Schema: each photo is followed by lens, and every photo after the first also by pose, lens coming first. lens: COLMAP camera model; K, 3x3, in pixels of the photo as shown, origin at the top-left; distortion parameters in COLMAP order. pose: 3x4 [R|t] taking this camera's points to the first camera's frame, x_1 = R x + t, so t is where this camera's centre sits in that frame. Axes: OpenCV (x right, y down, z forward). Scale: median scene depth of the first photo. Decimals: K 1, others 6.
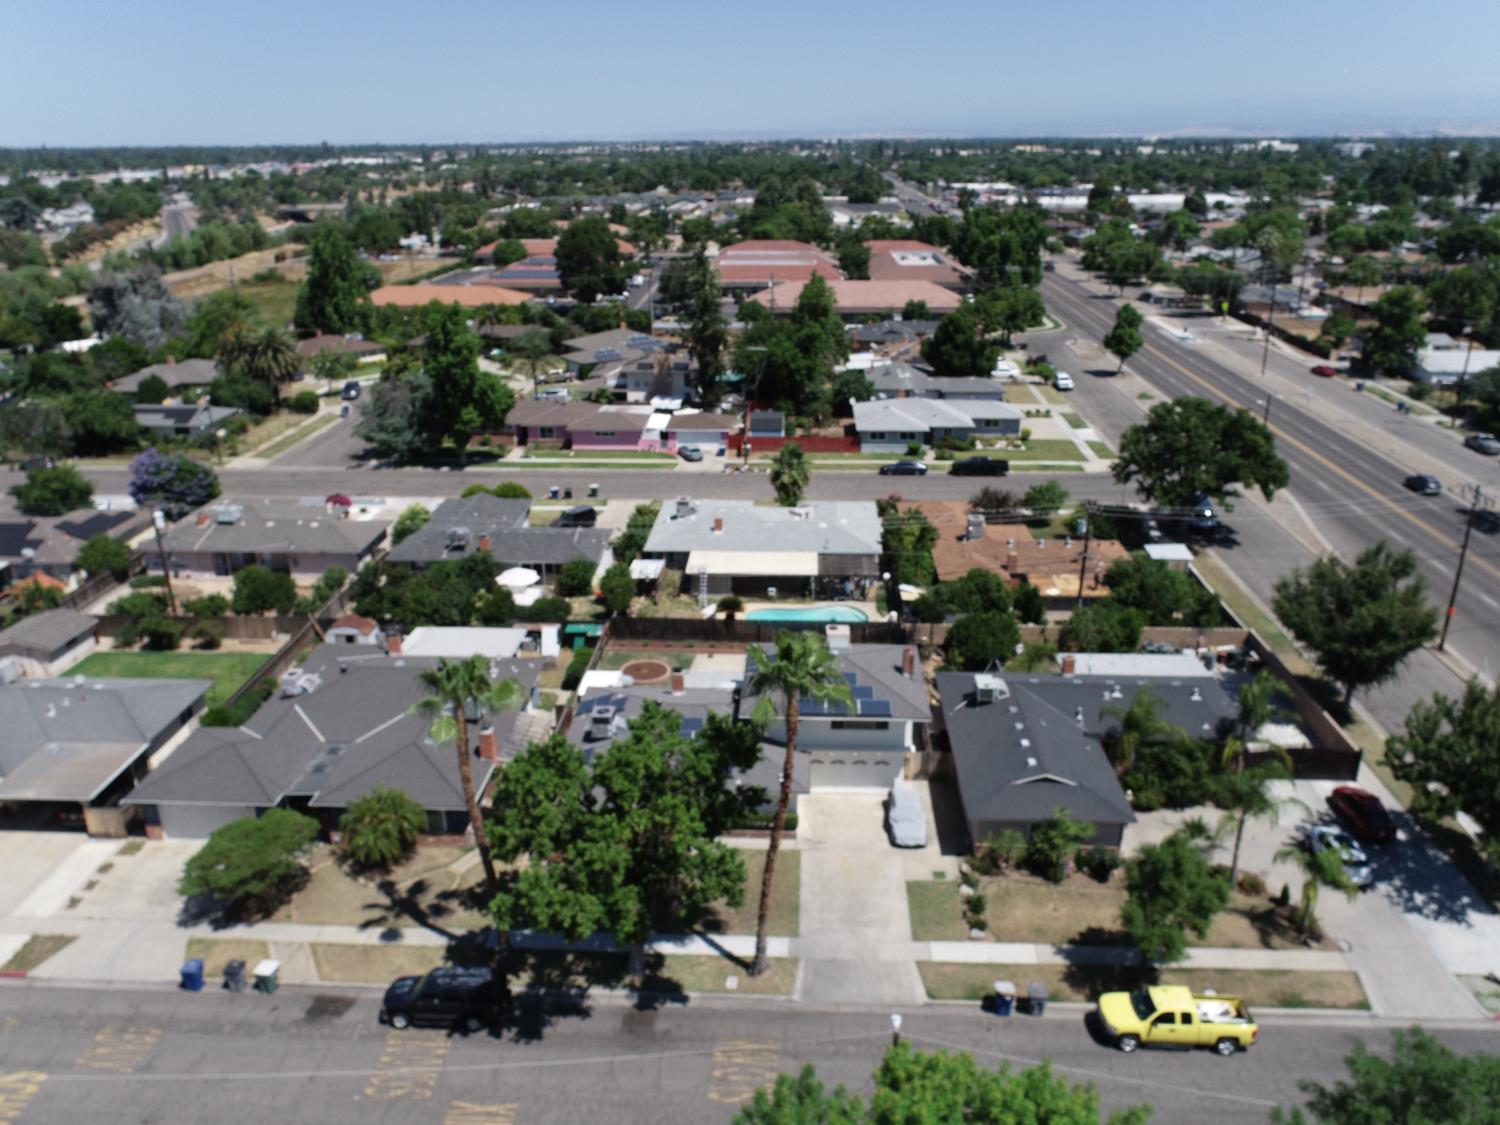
lens RADIAL K [[1091.6, 0, 750.0], [0, 1091.6, 562.5], [0, 0, 1]] dist [0.002330, 0.001031]
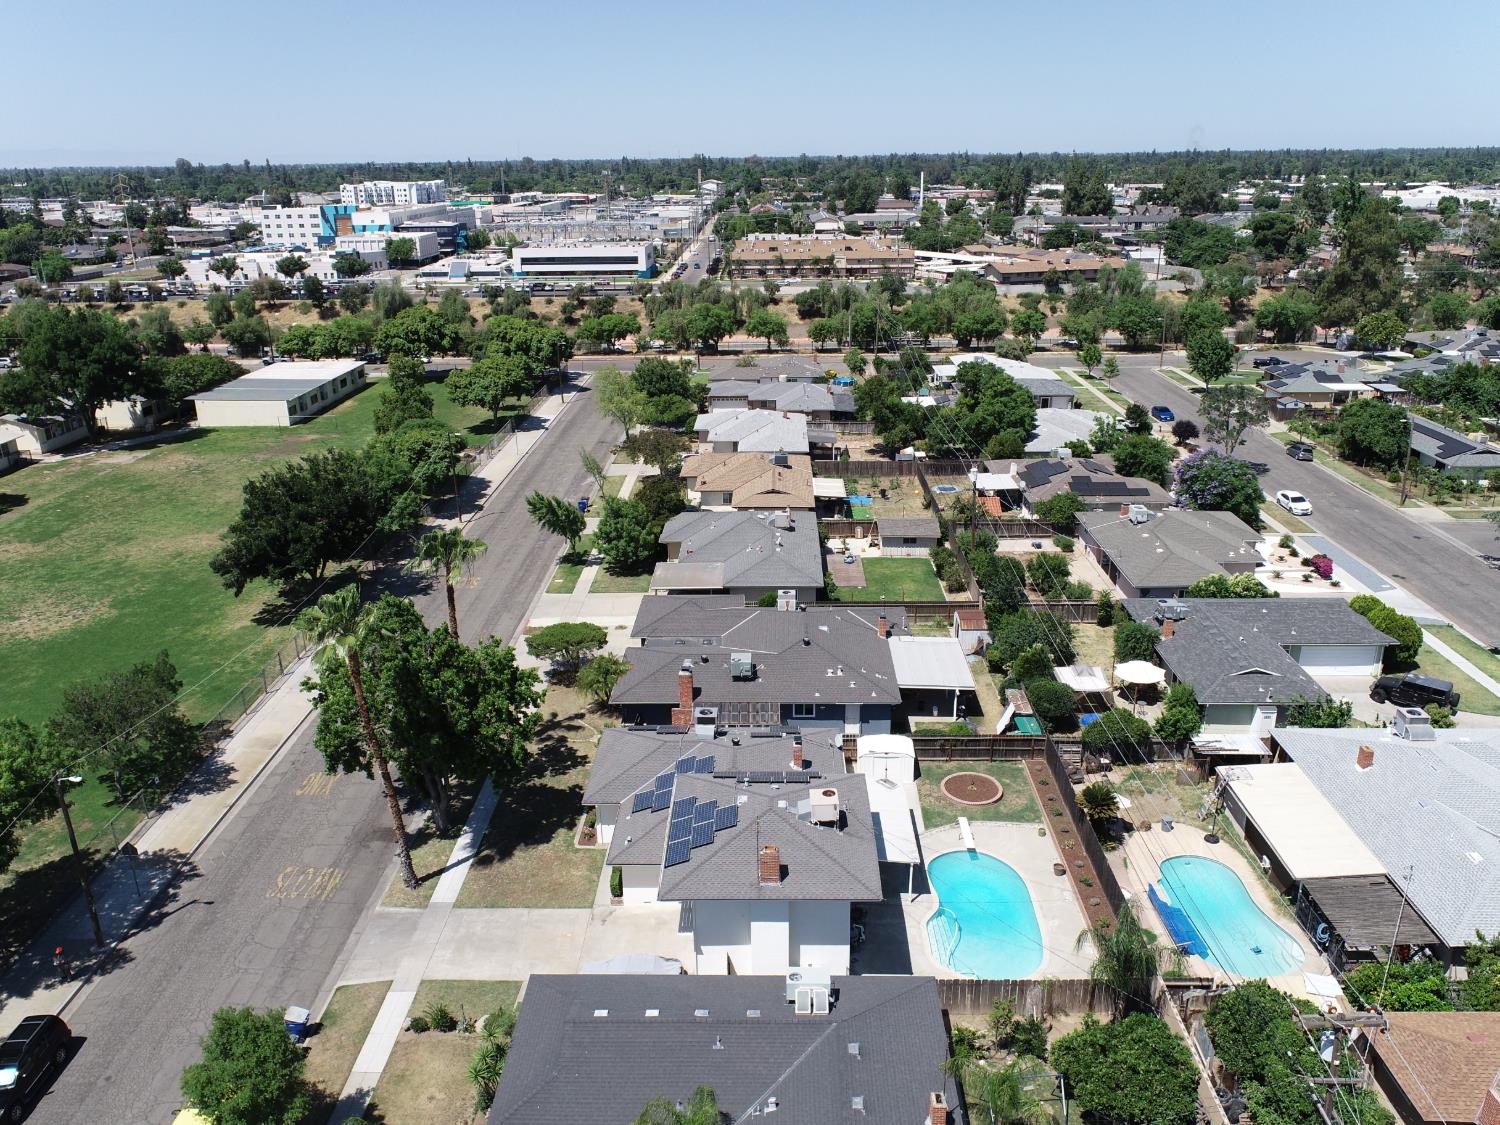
lens RADIAL K [[1154.6, 0, 750.0], [0, 1154.6, 562.5], [0, 0, 1]] dist [-0.006558, 0.000789]
pose [[0.038255, 0.332176, -0.942441, 0.974559], [-0.344549, 0.889680, 0.299593, -0.374288], [0.937989, 0.313256, 0.148485, 0.990827]]
